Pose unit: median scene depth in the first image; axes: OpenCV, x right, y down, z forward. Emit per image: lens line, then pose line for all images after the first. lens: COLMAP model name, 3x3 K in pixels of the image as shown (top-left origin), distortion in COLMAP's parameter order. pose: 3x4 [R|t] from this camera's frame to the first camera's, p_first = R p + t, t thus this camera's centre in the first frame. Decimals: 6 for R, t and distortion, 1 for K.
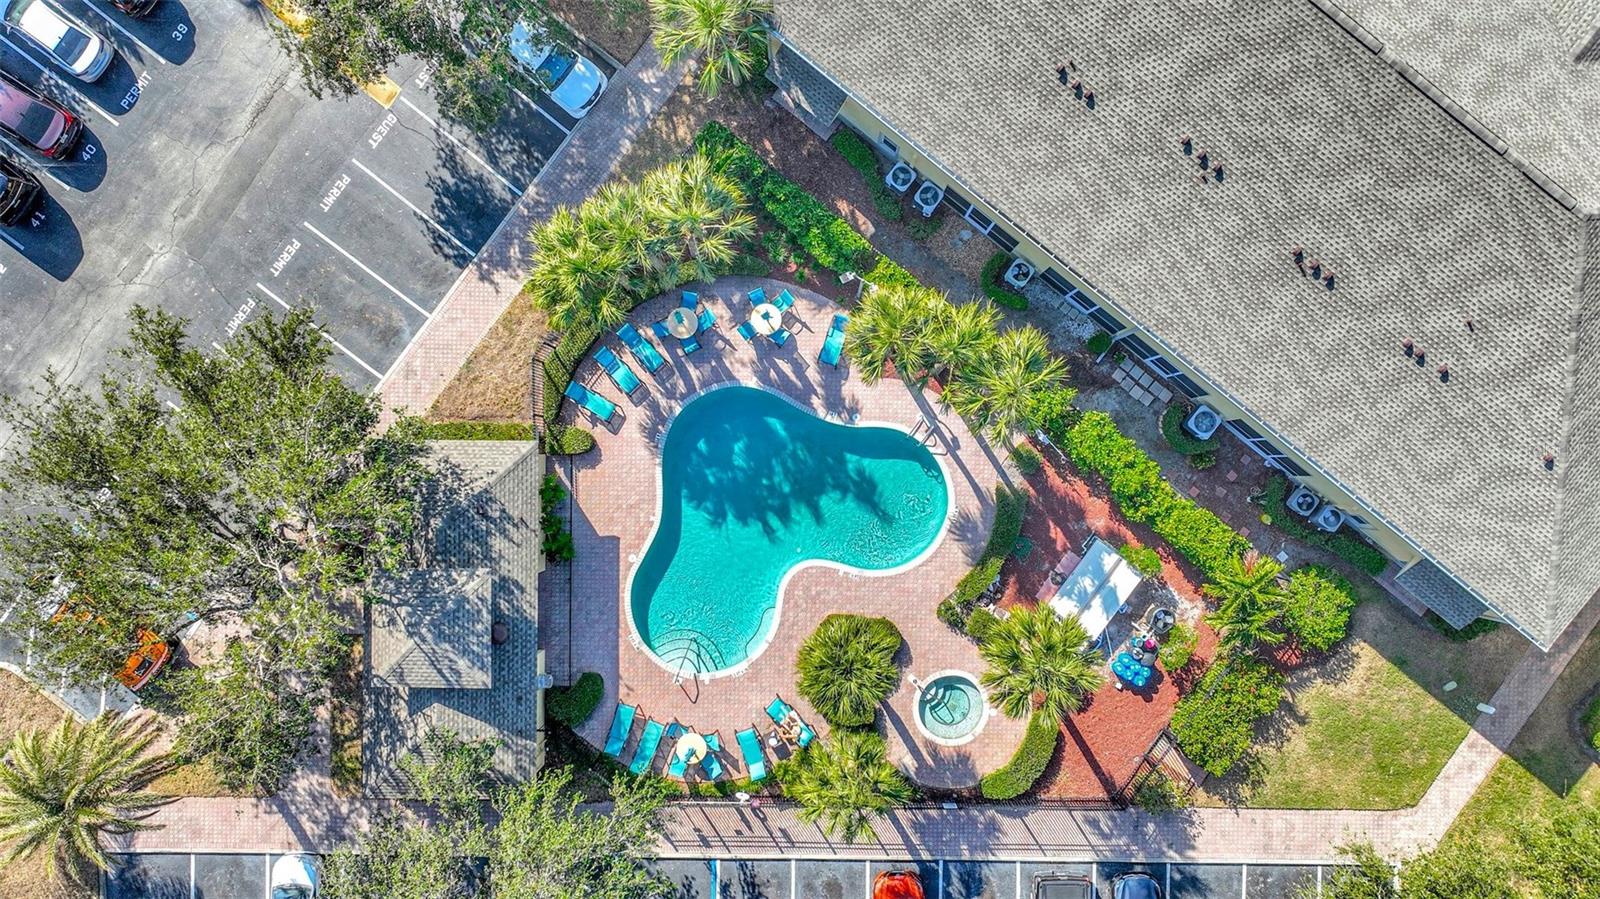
lens RADIAL K [[1181.6, 0, 809.2], [0, 1181.6, 486.8], [0, 0, 1]] dist [-0.000645, -0.000681]
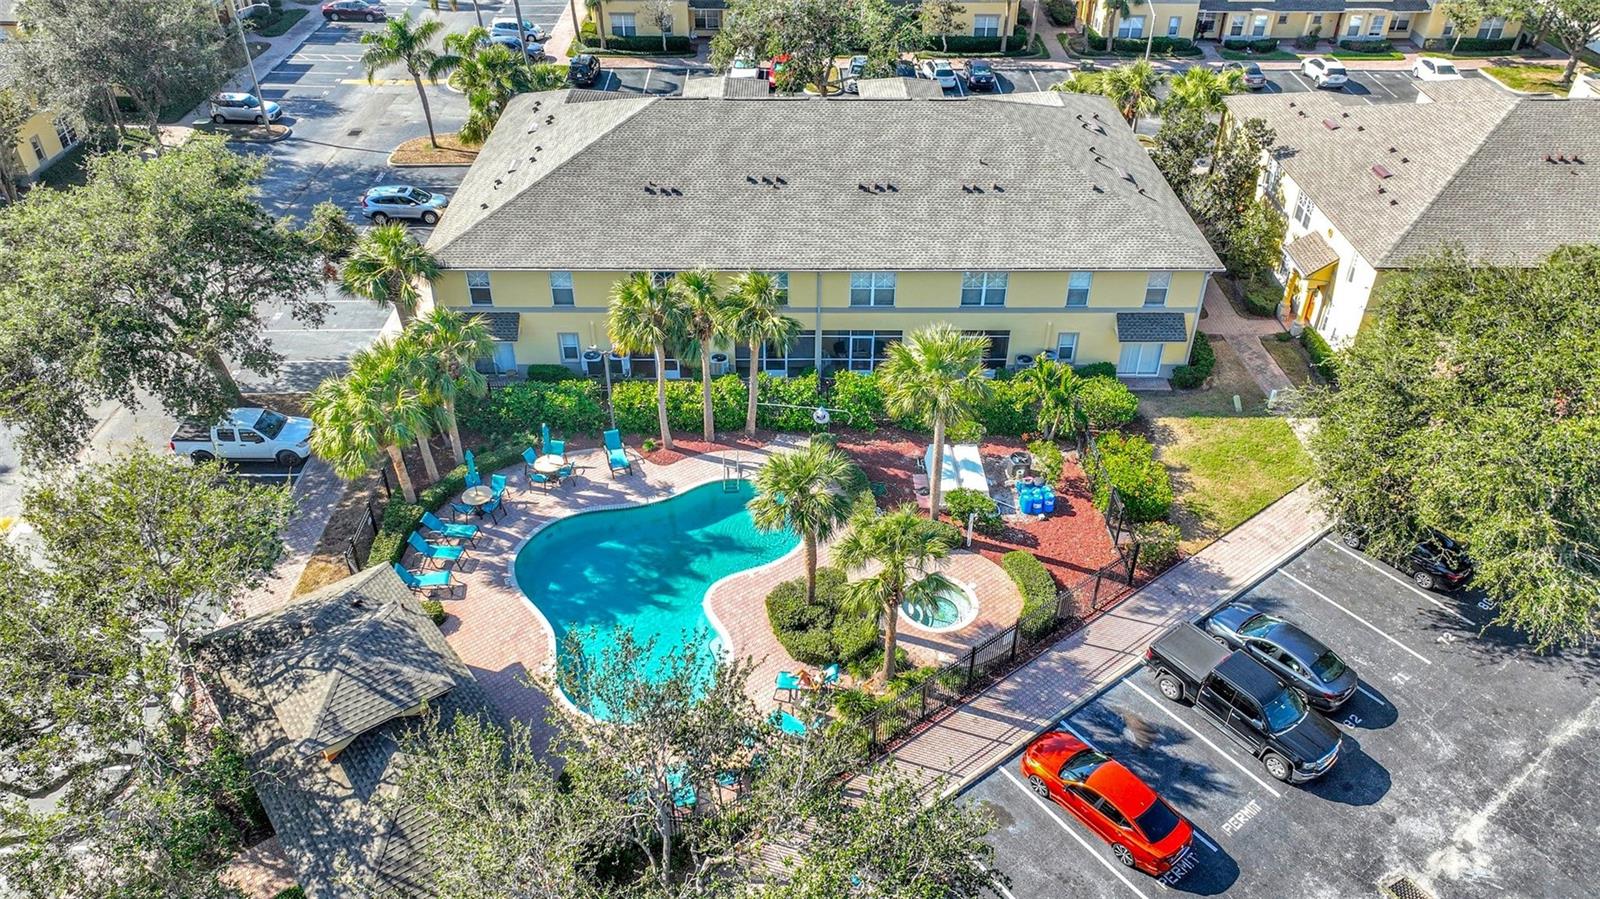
lens RADIAL K [[1148.2, 0, 800.0], [0, 1148.2, 449.5], [0, 0, 1]] dist [0.004278, 0.005191]
pose [[0.781312, -0.362271, 0.508244, -0.370987], [0.624114, 0.445912, -0.641595, 0.639062], [0.005799, 0.818488, 0.574494, 0.394542]]
